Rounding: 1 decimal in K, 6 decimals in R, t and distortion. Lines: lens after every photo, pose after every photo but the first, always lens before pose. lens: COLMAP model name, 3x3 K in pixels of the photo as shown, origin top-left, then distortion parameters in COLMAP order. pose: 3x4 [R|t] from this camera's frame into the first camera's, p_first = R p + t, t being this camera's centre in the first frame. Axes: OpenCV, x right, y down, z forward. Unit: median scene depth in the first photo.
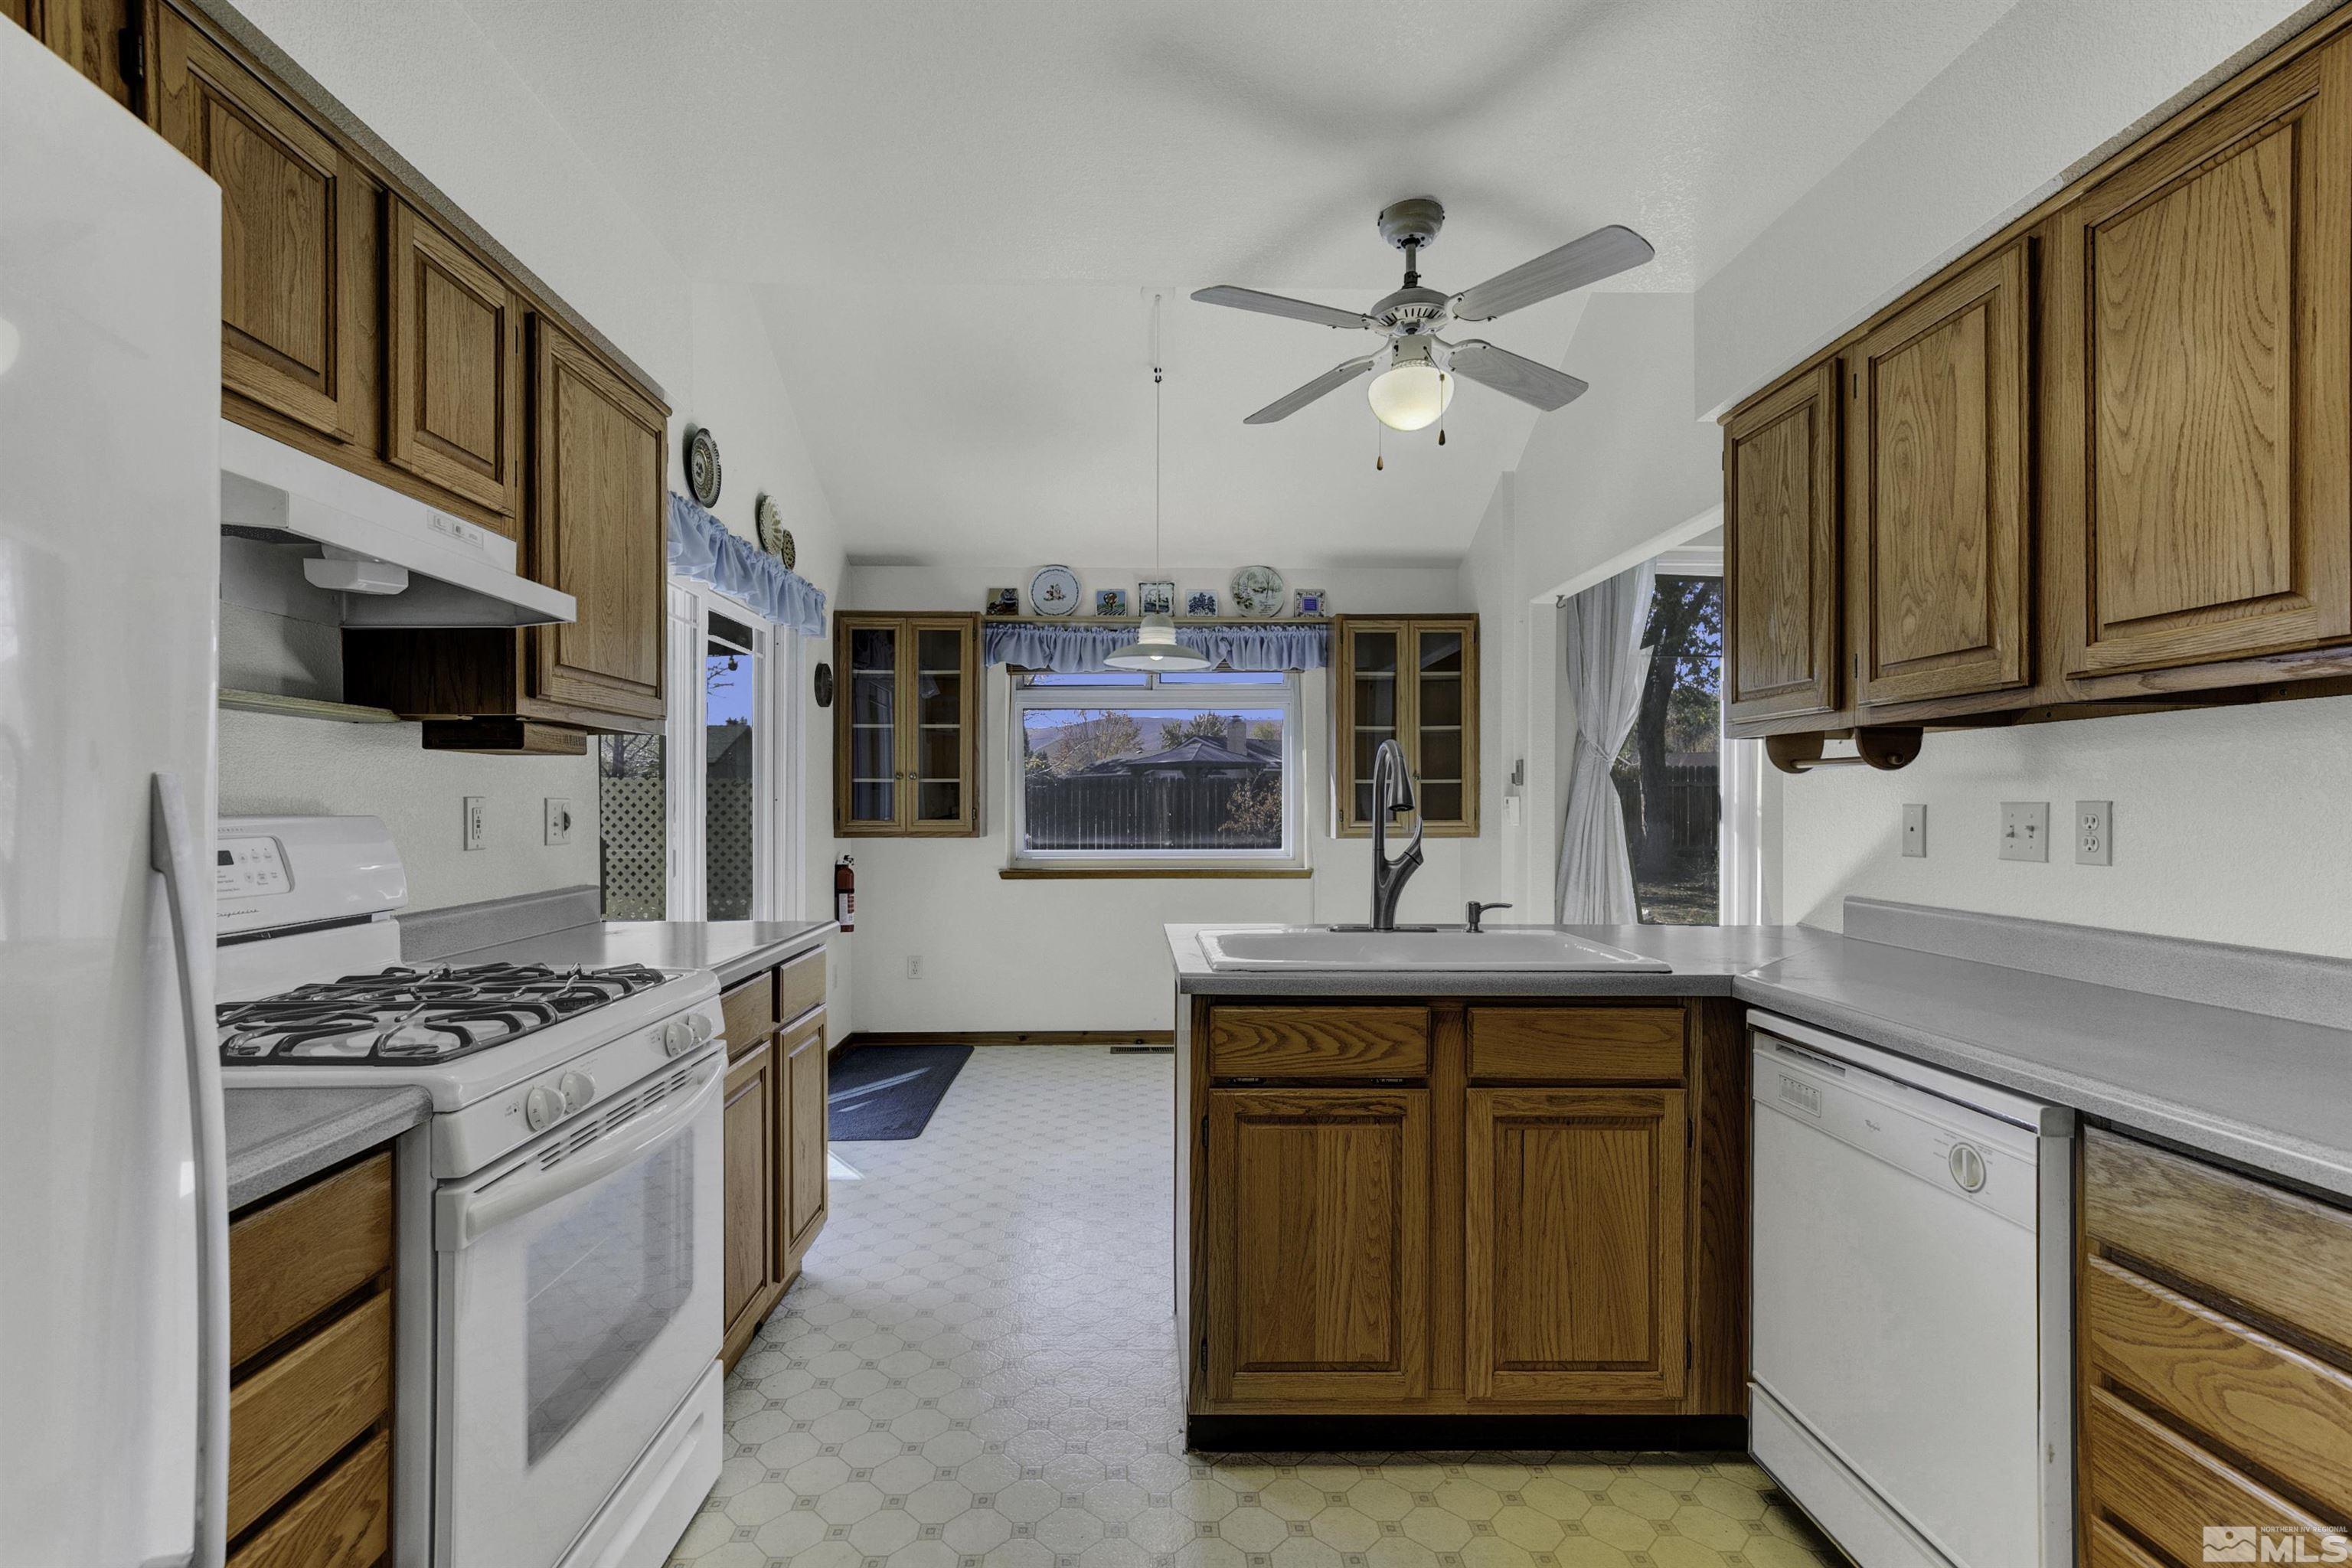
lens RADIAL K [[1072.9, 0, 1134.5], [0, 1072.9, 799.3], [0, 0, 1]] dist [-0.017590, -0.000282]
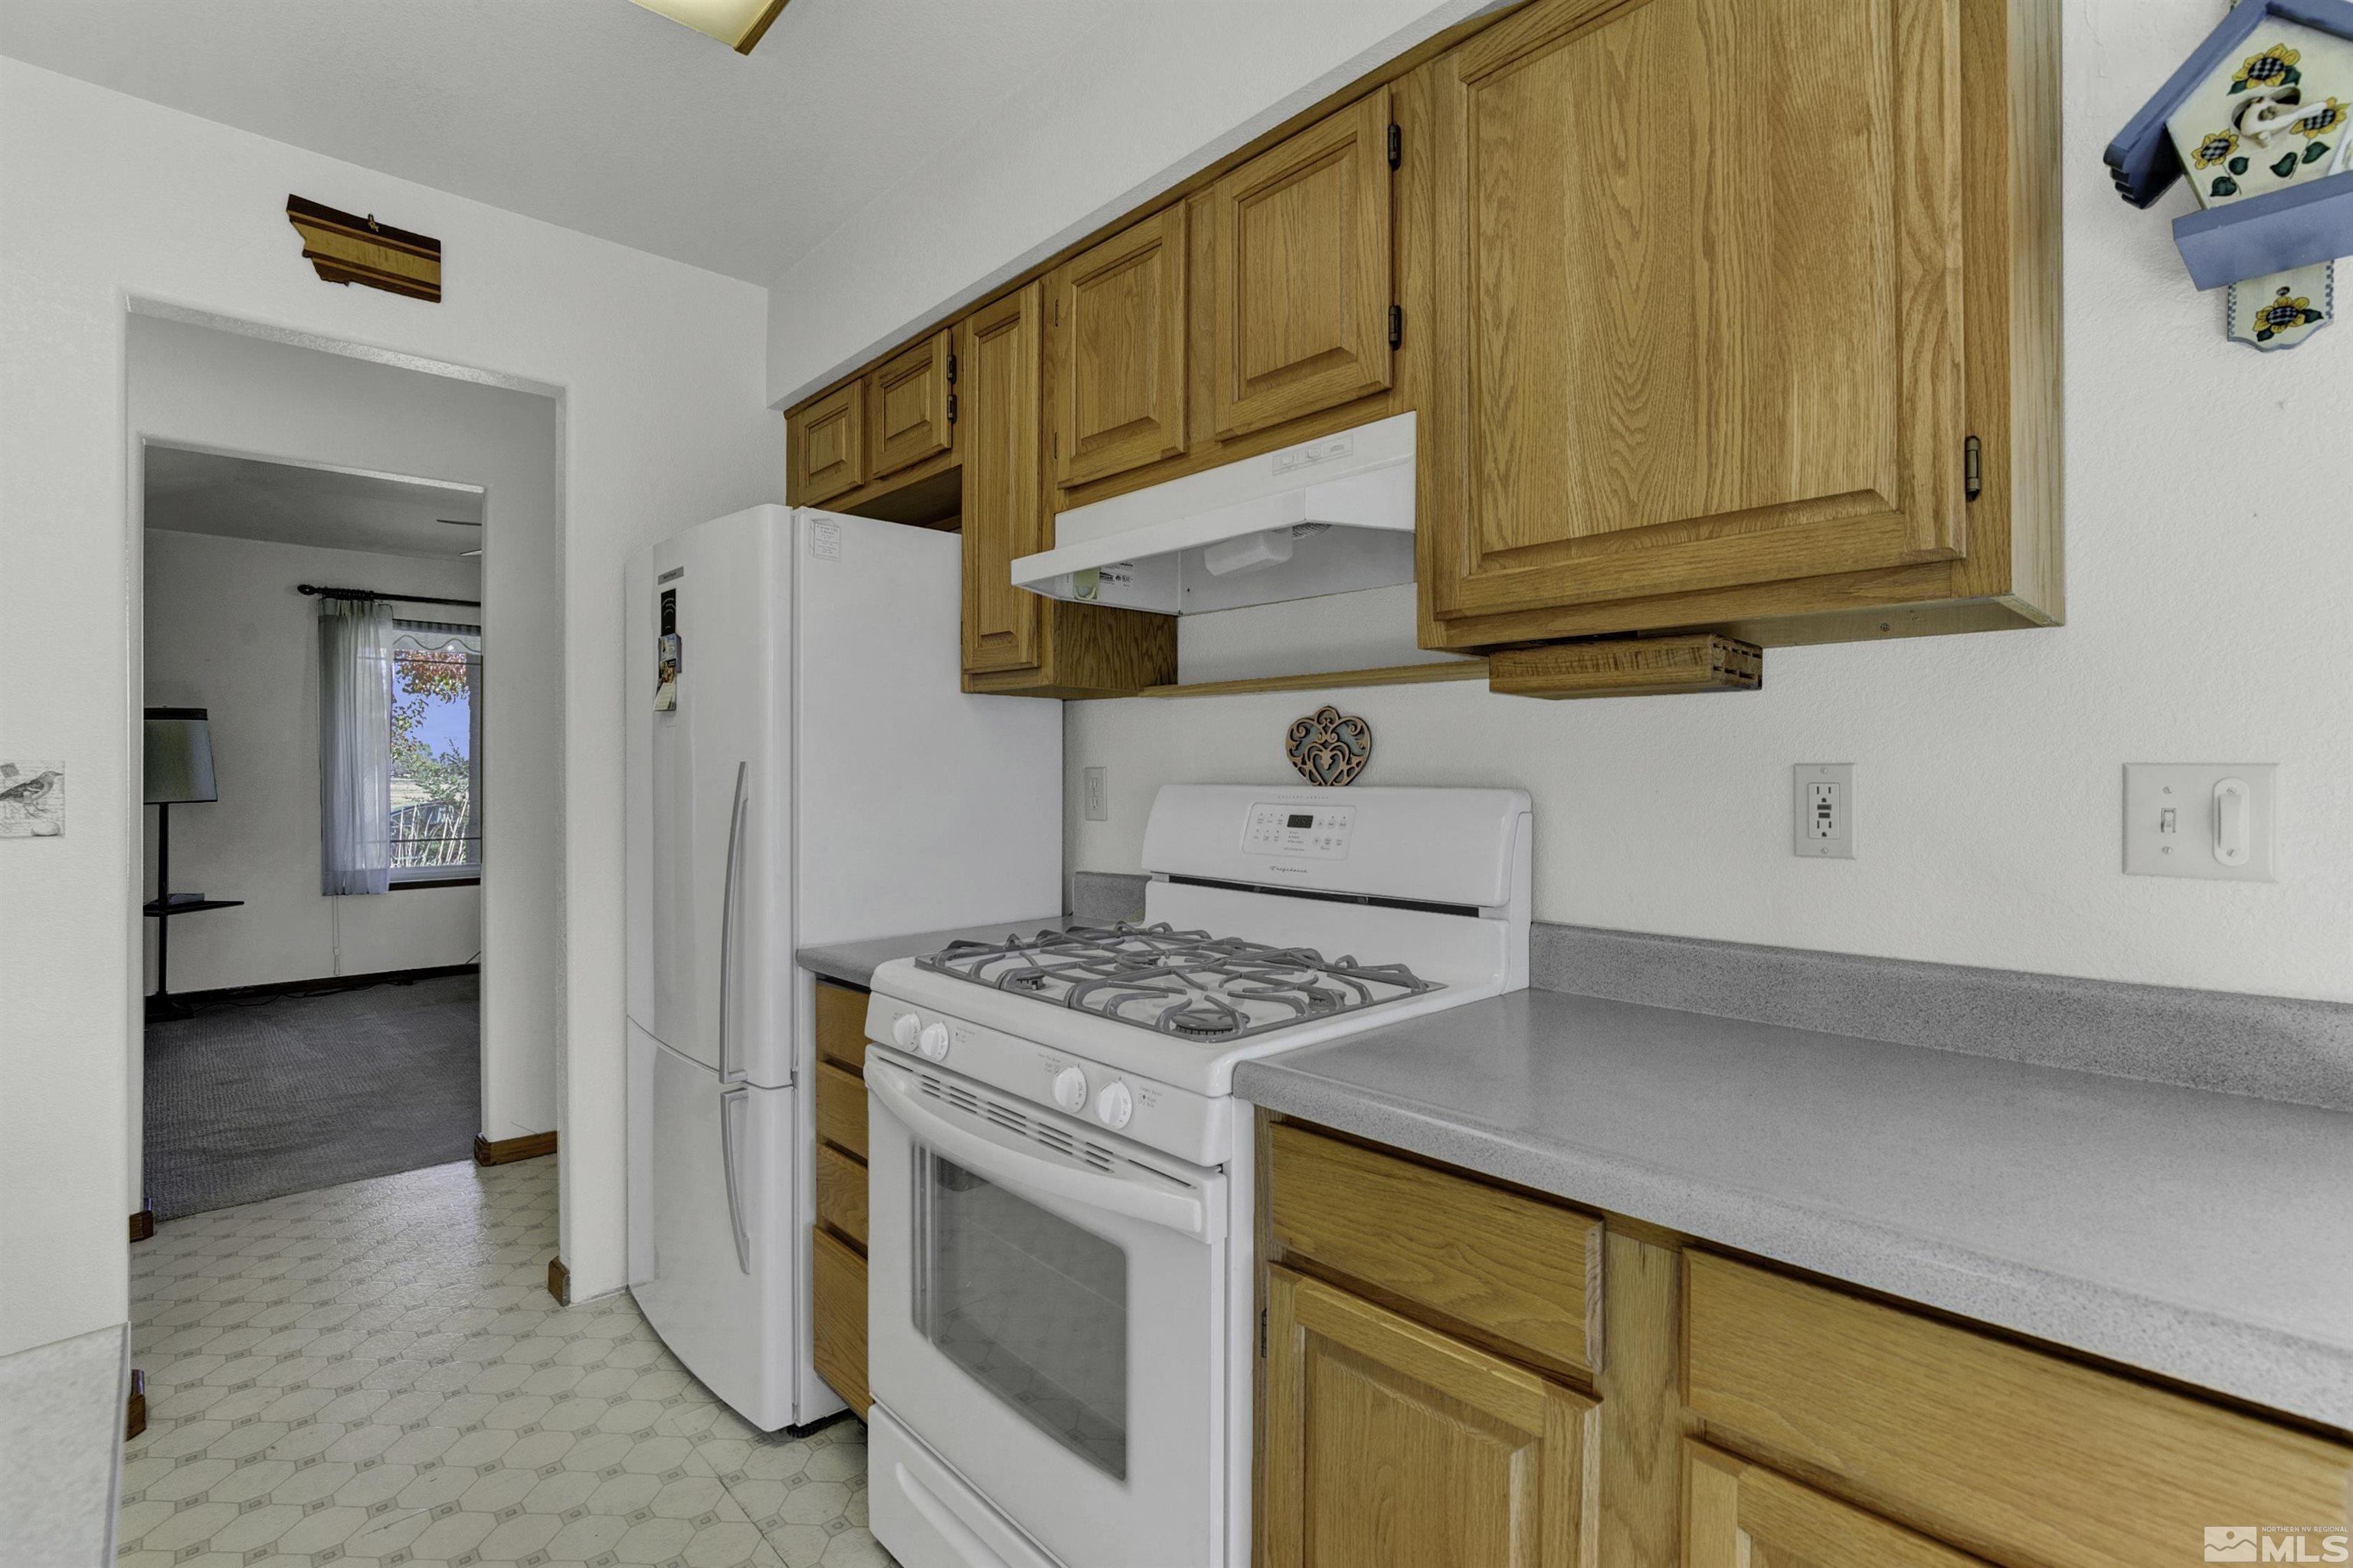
lens RADIAL K [[1080.2, 0, 1177.7], [0, 1080.2, 771.5], [0, 0, 1]] dist [-0.025510, 0.008228]
pose [[-0.730437, -0.002644, -0.682975, 0.011054], [-0.000172, 0.999993, -0.003687, 0.001843], [0.682980, -0.002575, -0.730432, 0.501944]]
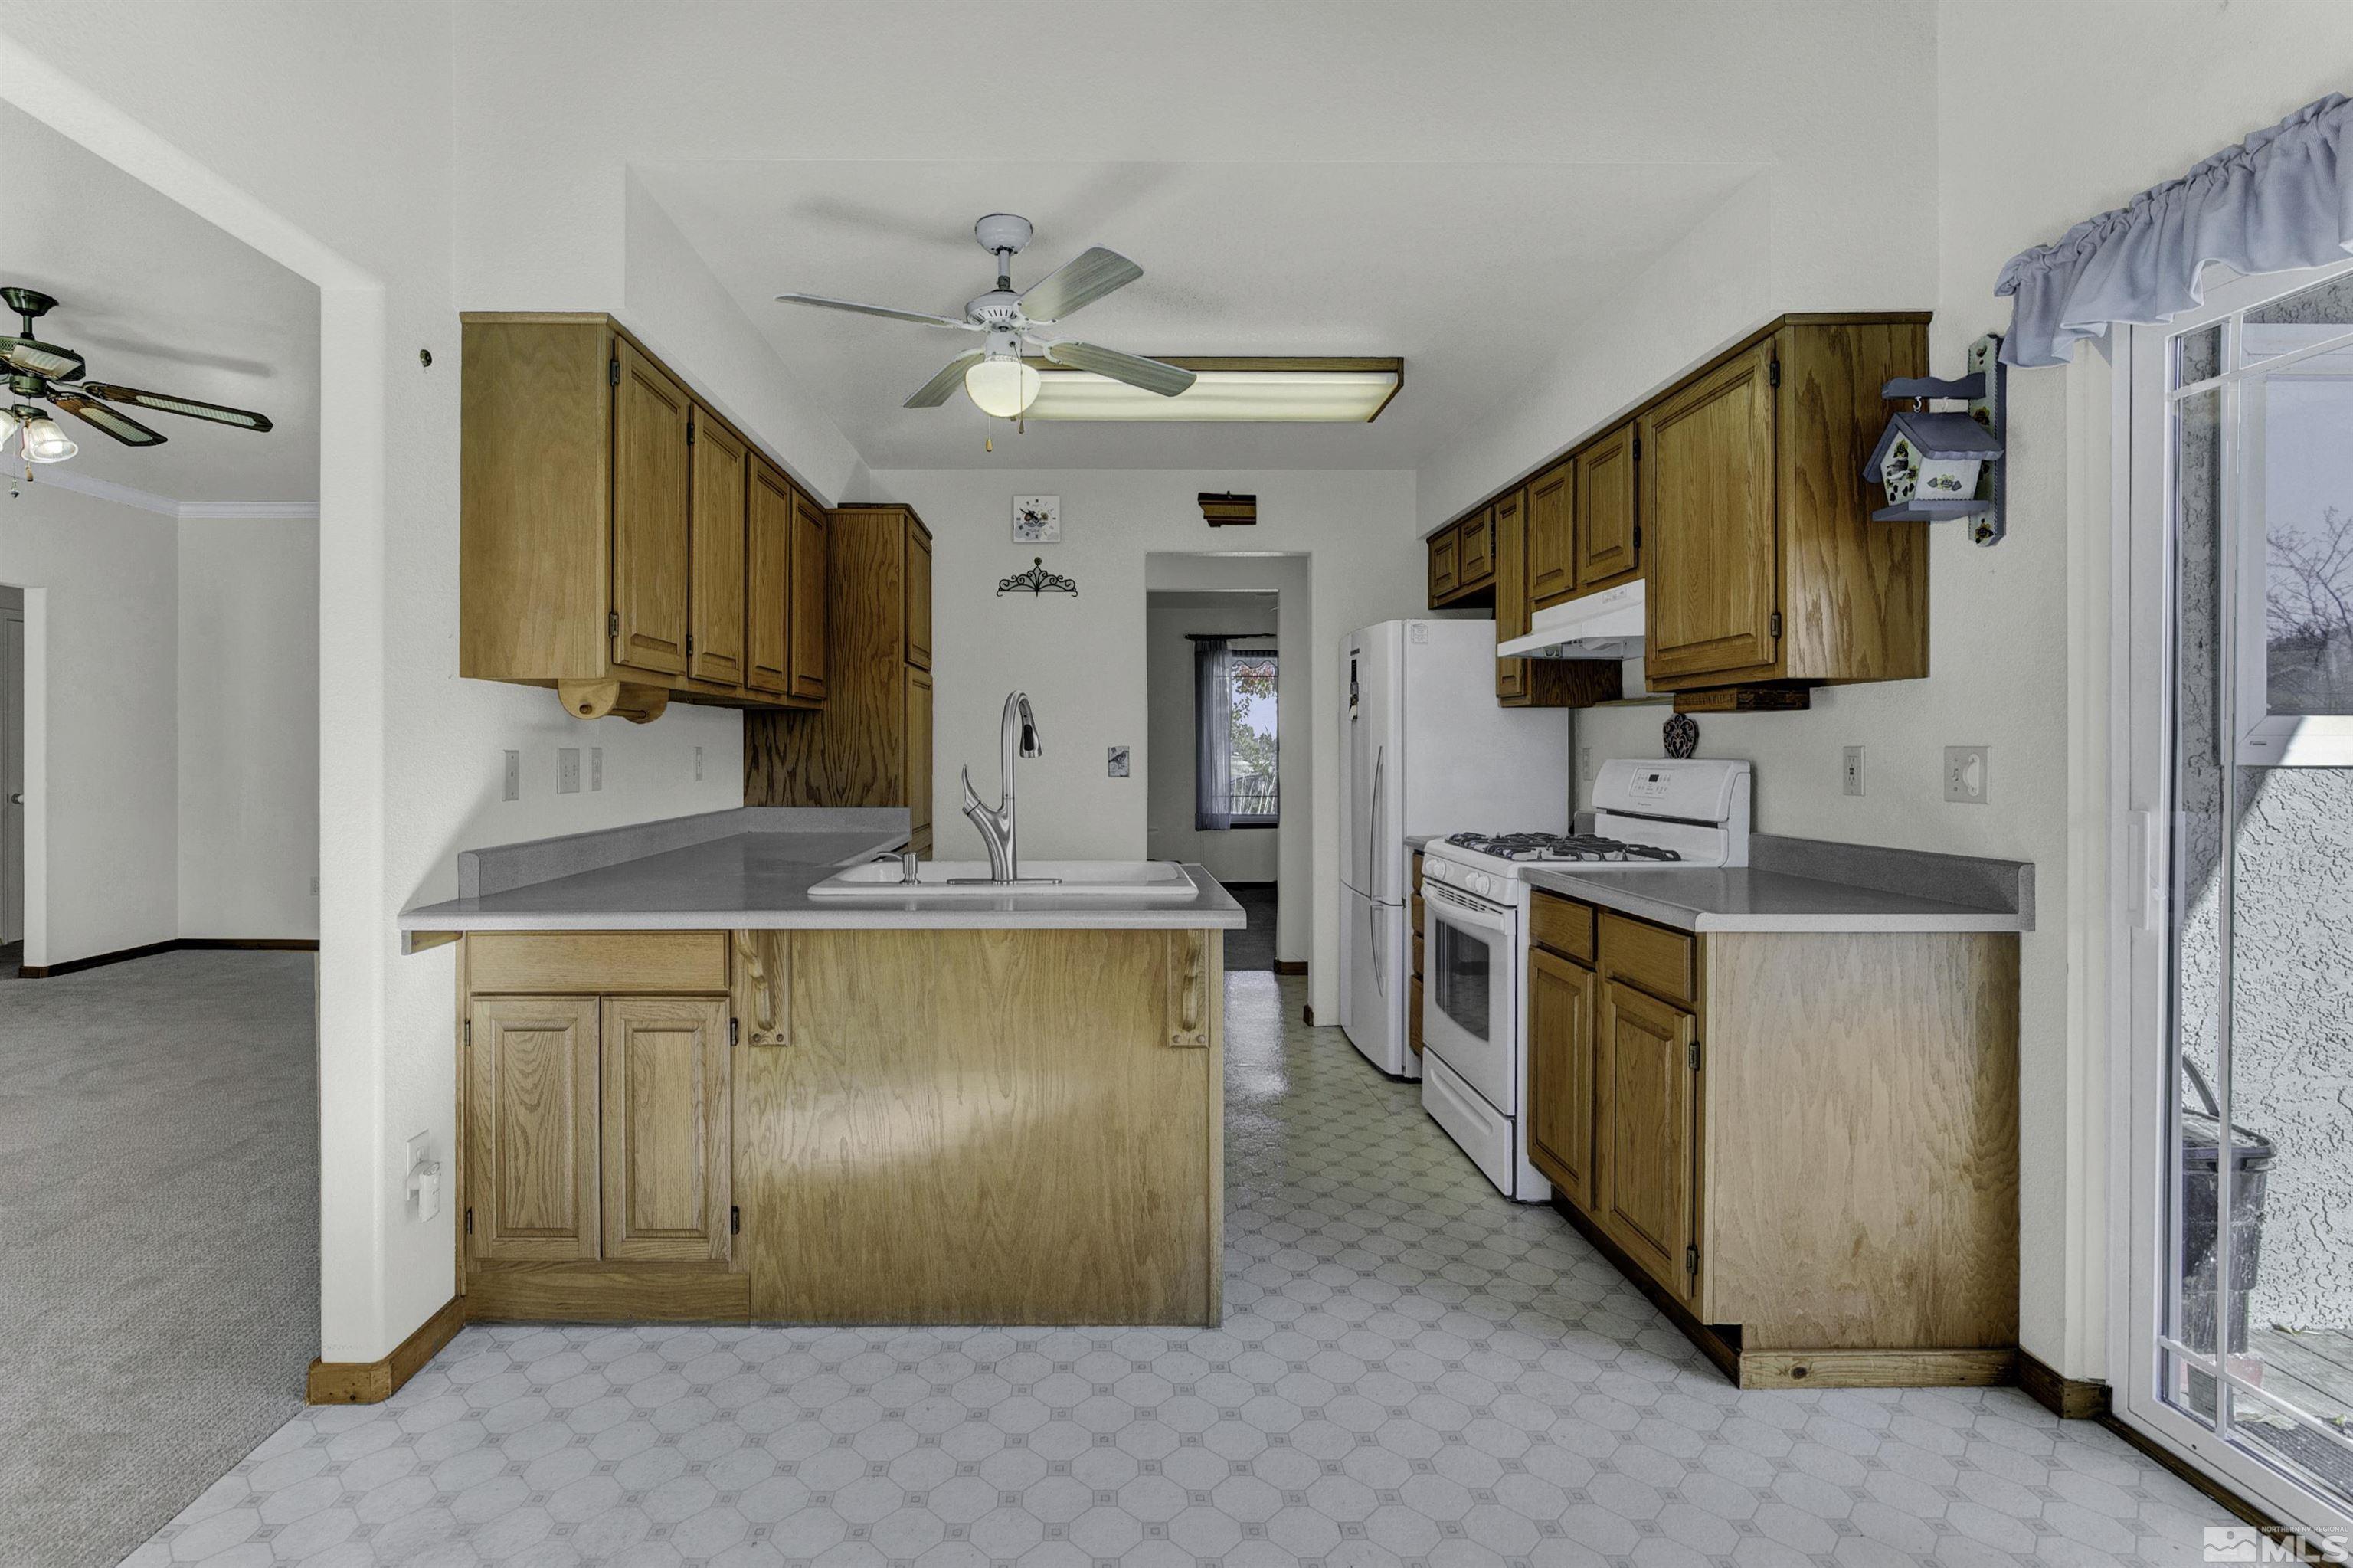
lens RADIAL K [[1115.3, 0, 1092.5], [0, 1115.3, 748.3], [0, 0, 1]] dist [-0.023695, 0.012107]
pose [[-0.999997, -0.001934, 0.001611, 0.068519], [-0.001942, 0.999985, -0.005042, 0.003080], [-0.001601, -0.005045, -0.999986, 0.904299]]
